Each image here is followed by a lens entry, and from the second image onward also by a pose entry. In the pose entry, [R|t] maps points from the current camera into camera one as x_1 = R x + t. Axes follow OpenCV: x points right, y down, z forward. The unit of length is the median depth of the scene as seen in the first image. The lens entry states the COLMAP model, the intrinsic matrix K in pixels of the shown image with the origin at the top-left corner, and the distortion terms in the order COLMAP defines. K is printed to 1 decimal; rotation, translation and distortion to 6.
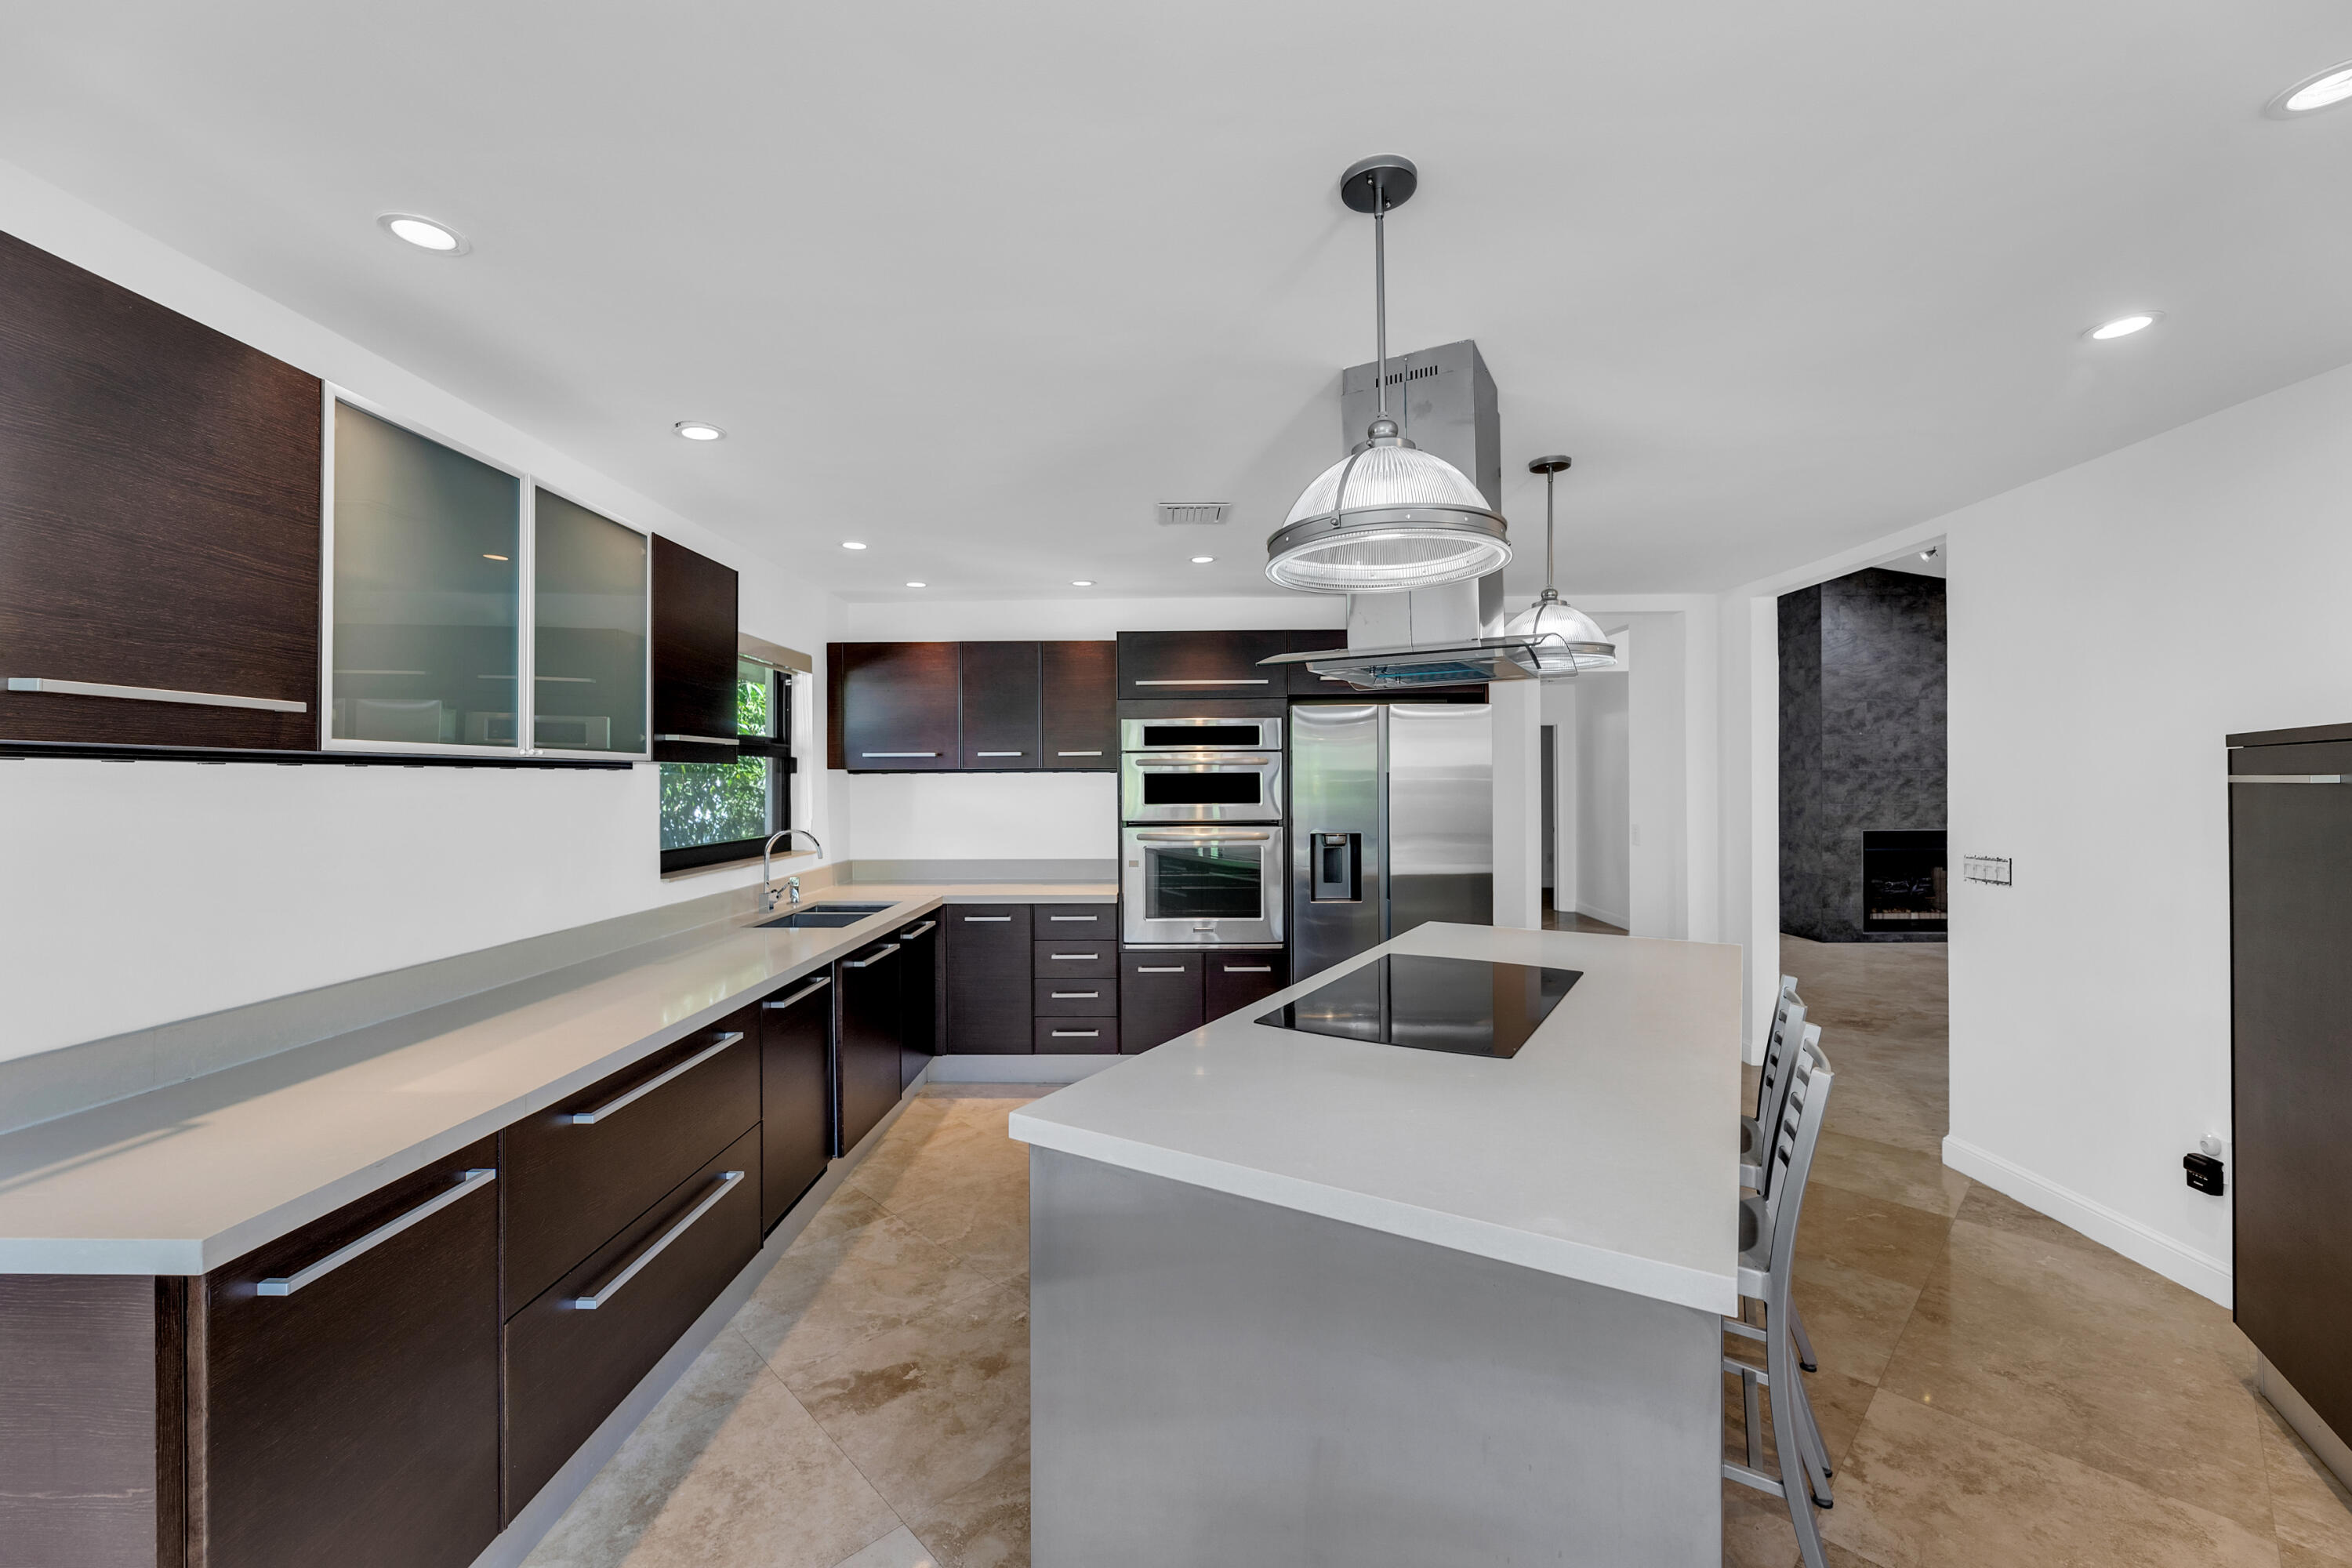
lens RADIAL K [[935.9, 0, 1181.1], [0, 935.9, 780.9], [0, 0, 1]] dist [-0.001104, -0.000194]
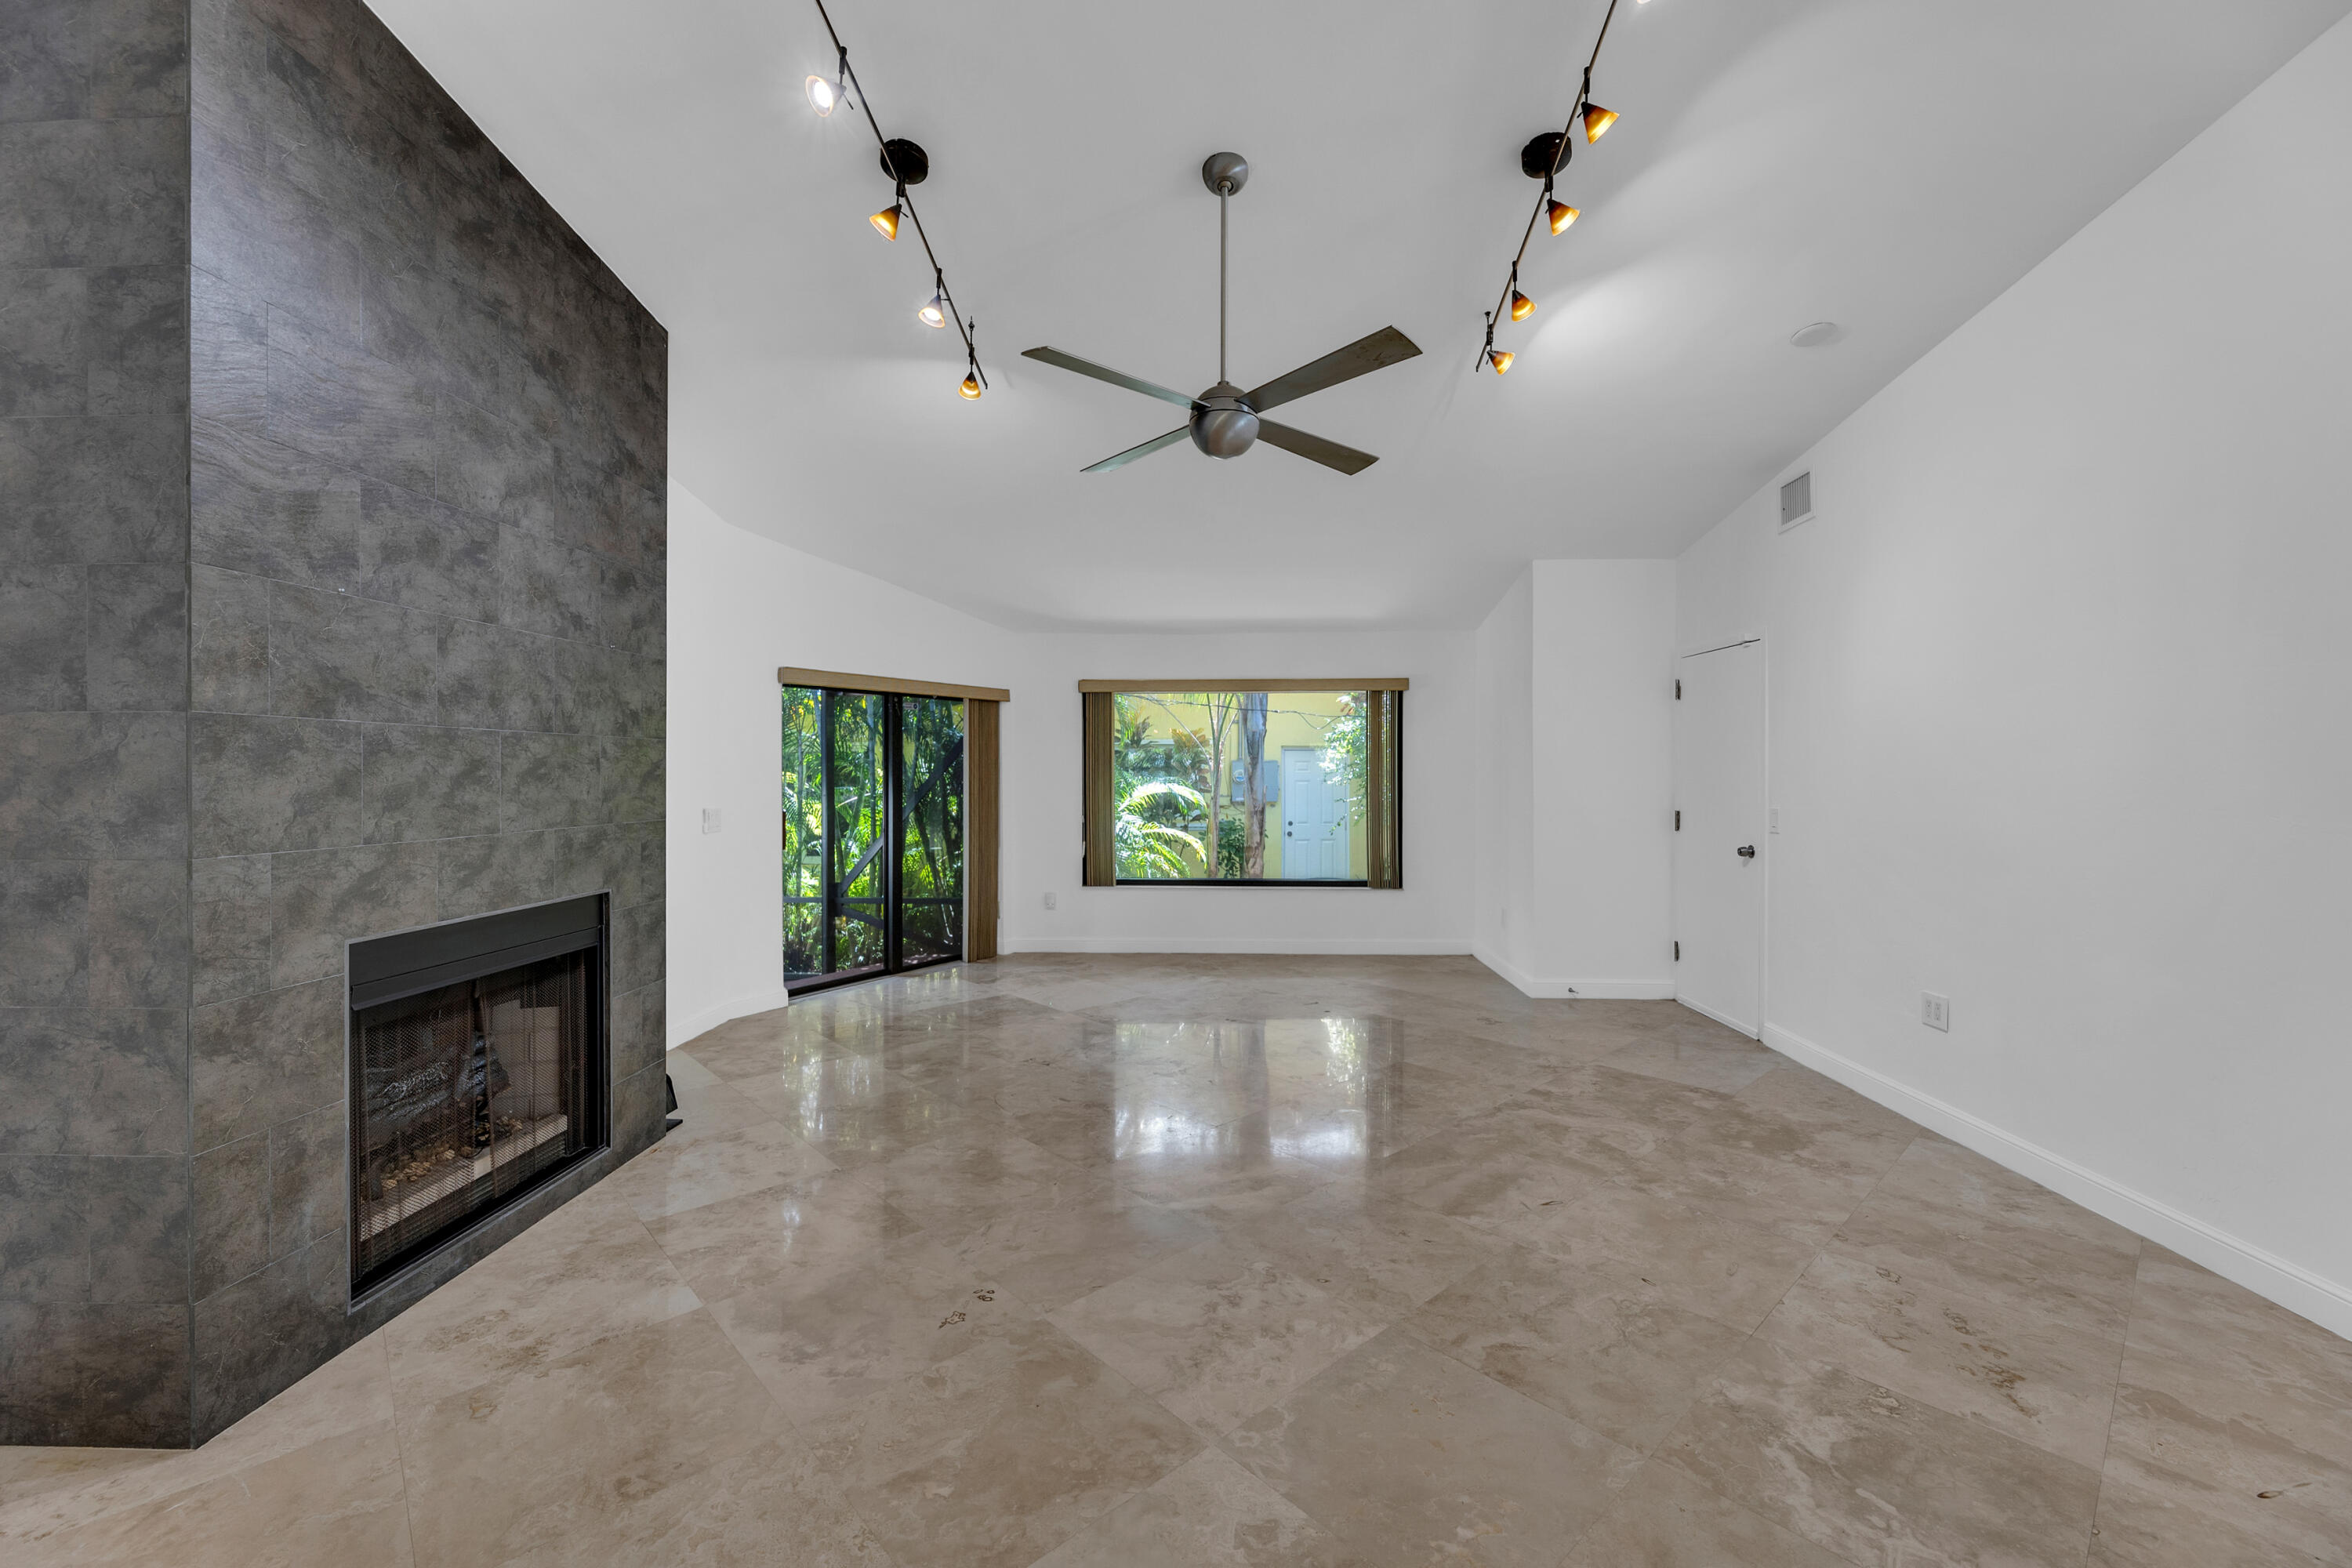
lens RADIAL K [[960.3, 0, 1174.0], [0, 960.3, 777.3], [0, 0, 1]] dist [-0.001430, -0.000161]
pose [[0.035743, 0.002957, 0.999357, 0.851558], [0.001945, 0.999994, -0.003028, 0.010608], [-0.999359, 0.002052, 0.035737, 1.398900]]
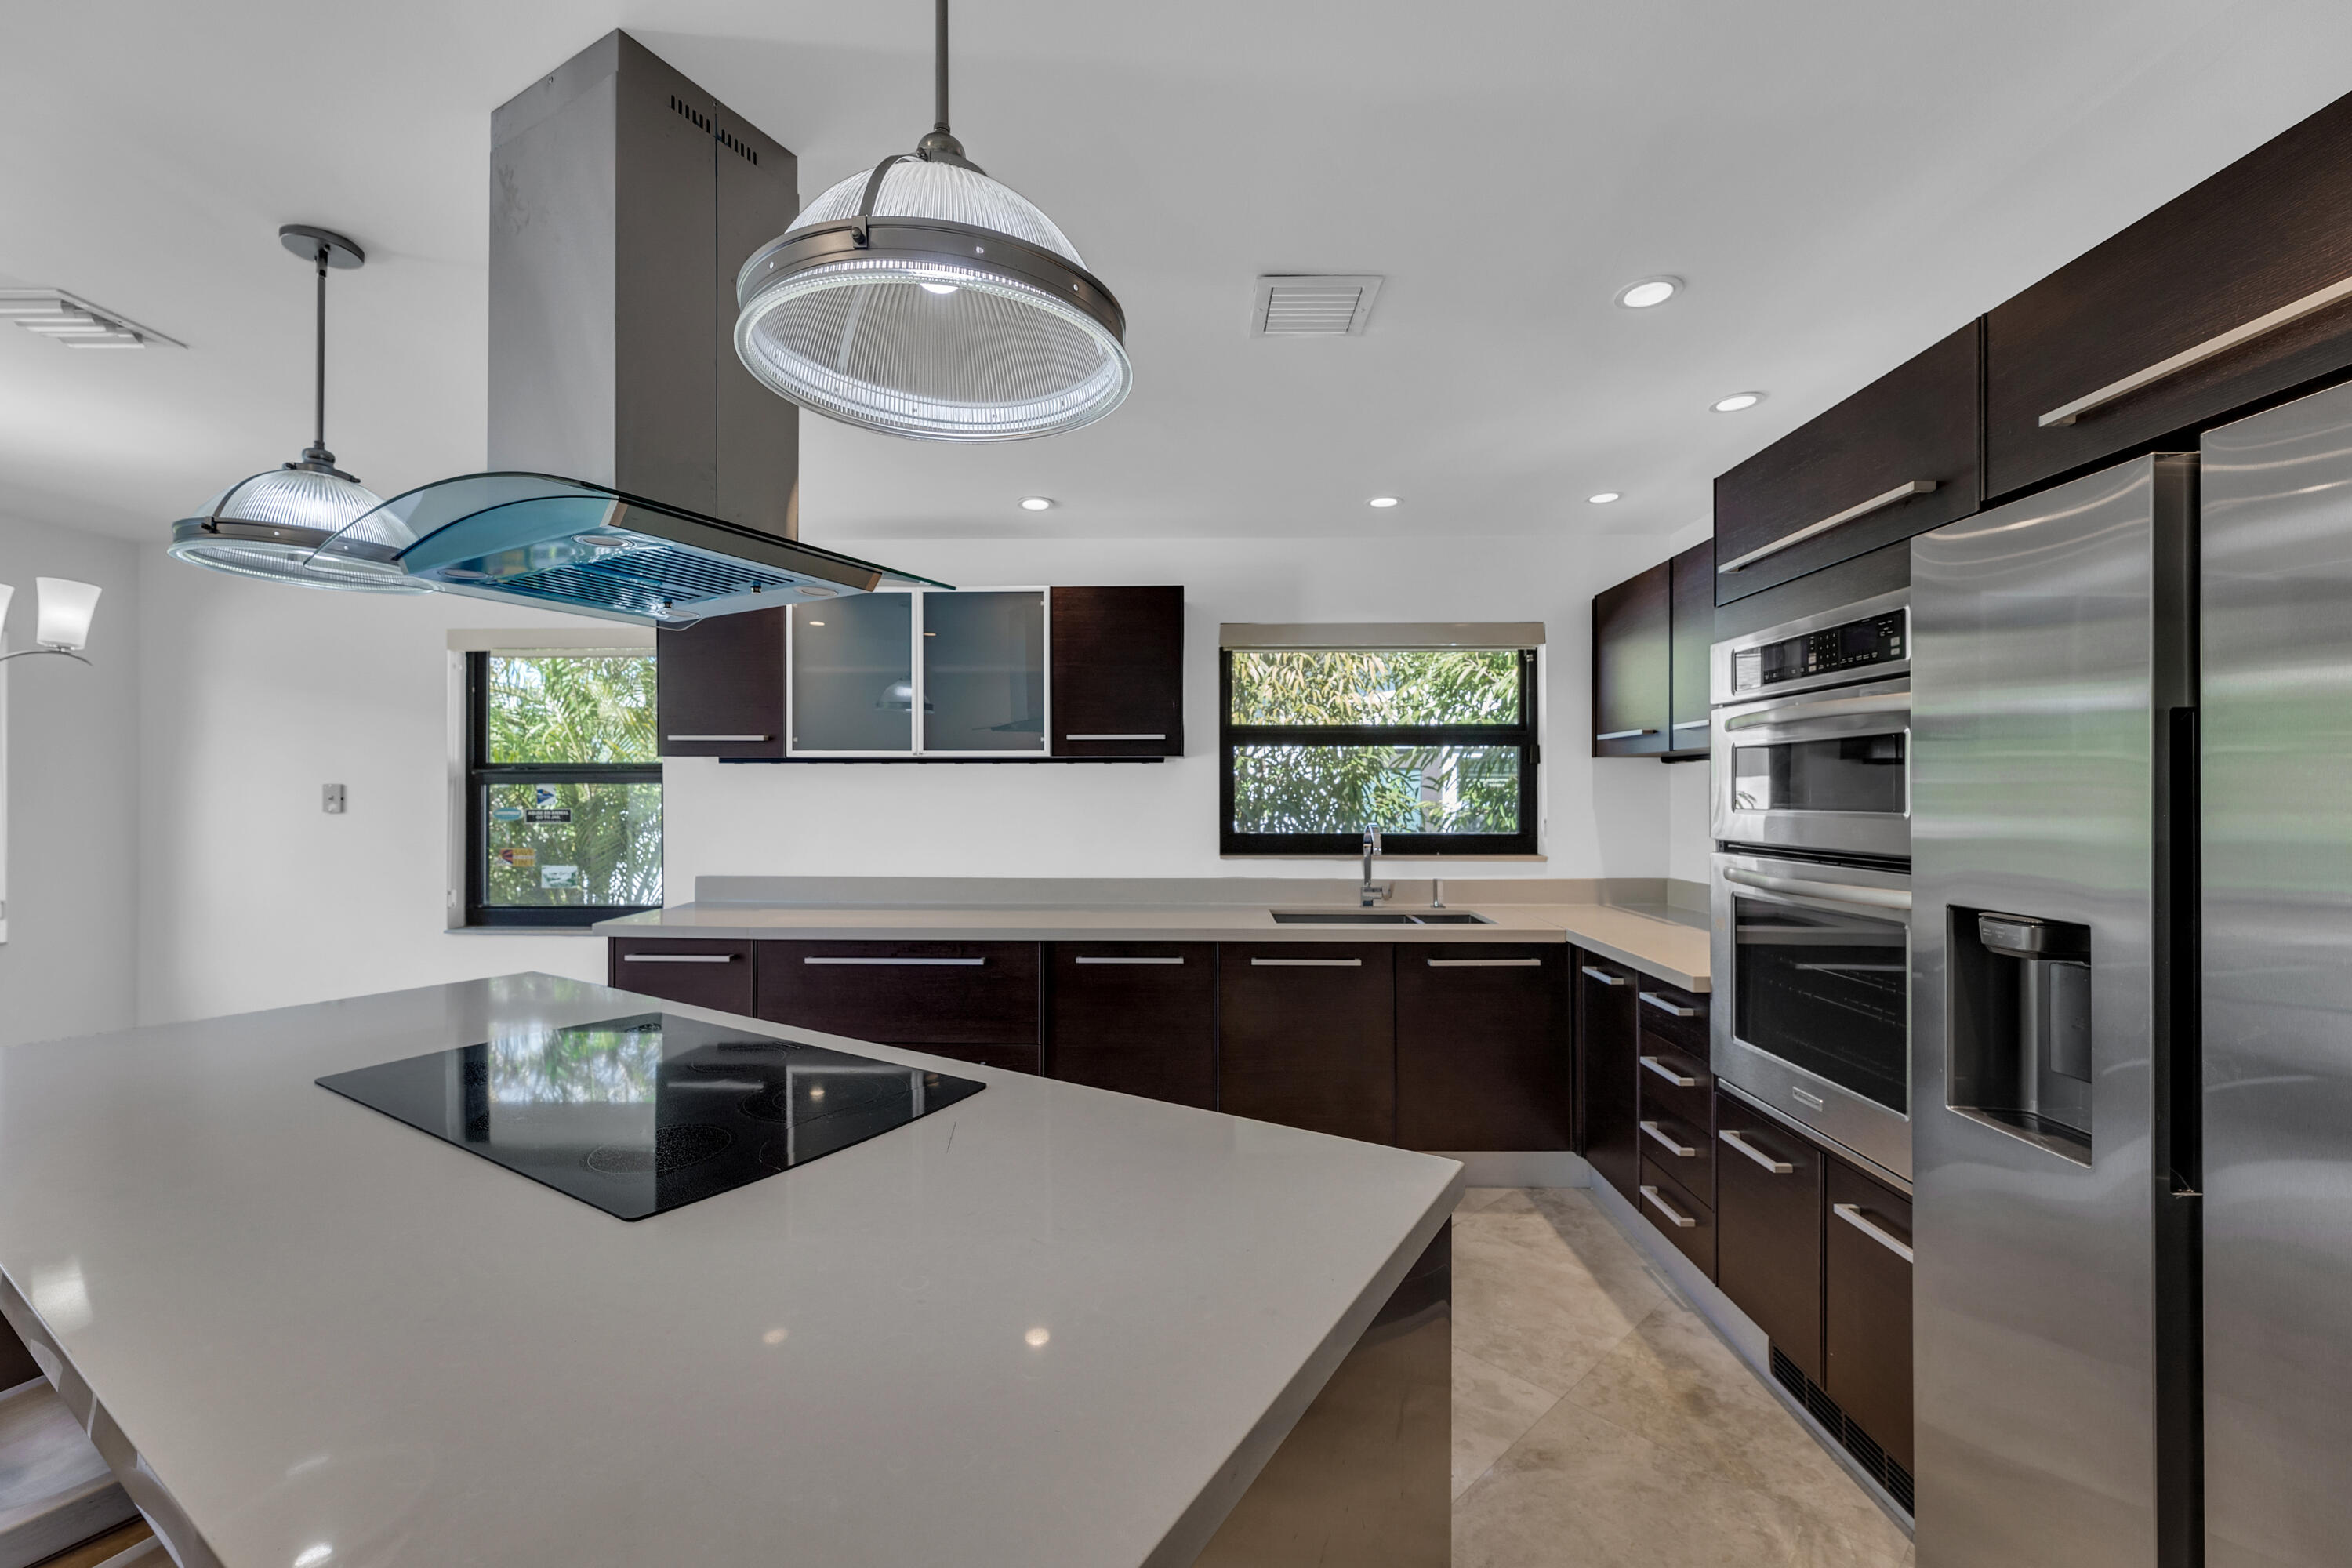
lens RADIAL K [[960.3, 0, 1174.0], [0, 960.3, 777.3], [0, 0, 1]] dist [-0.001430, -0.000161]
pose [[-0.018179, -0.006612, -0.999813, 0.467494], [0.000551, 0.999978, -0.006623, 0.011281], [0.999835, -0.000672, -0.018175, 0.690042]]
